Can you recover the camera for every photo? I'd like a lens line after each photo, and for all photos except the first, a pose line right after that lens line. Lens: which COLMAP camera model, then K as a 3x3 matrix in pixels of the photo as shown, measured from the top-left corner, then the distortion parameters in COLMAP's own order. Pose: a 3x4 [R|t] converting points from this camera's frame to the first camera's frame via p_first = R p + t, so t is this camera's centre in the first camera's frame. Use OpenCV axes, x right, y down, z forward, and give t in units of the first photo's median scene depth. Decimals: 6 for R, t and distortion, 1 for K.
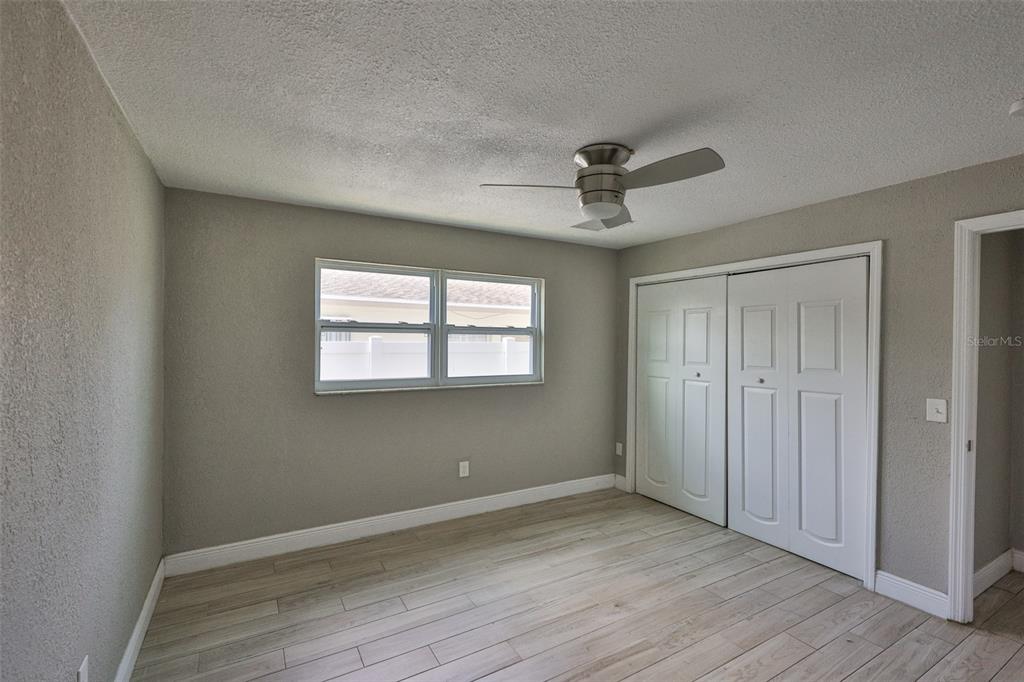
lens RADIAL K [[448.9, 0, 513.4], [0, 448.9, 343.7], [0, 0, 1]] dist [-0.001092, 0.000015]
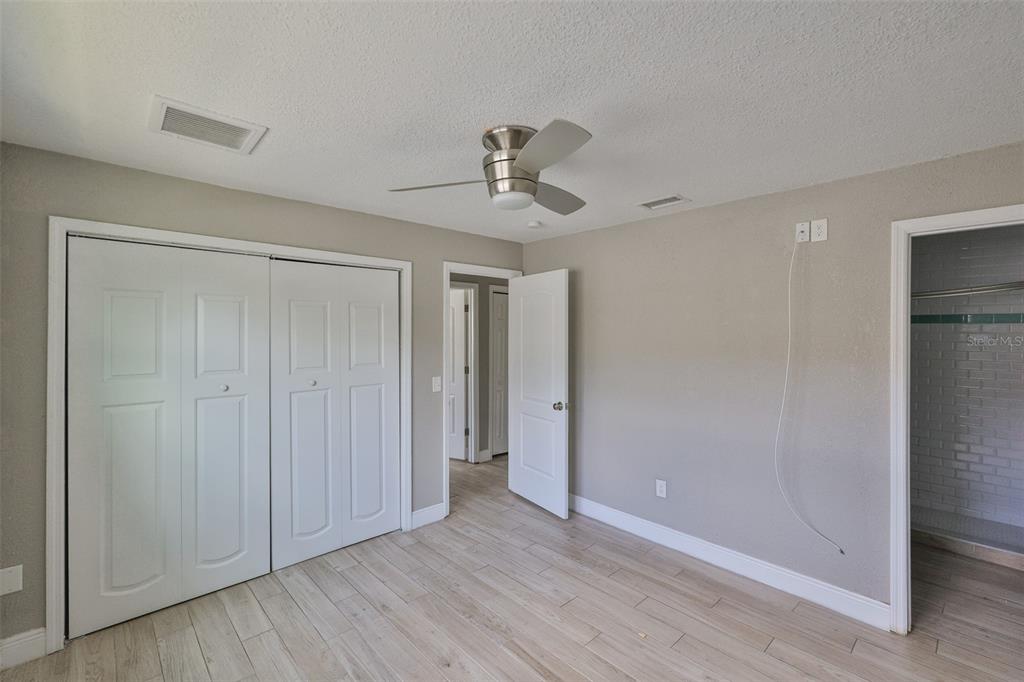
lens RADIAL K [[474.0, 0, 520.0], [0, 474.0, 335.6], [0, 0, 1]] dist [0.001155, 0.000266]
pose [[-0.250972, -0.008382, 0.967958, -0.529399], [0.007928, 0.999911, 0.010714, -0.022892], [-0.967962, 0.010363, -0.250884, 0.899898]]
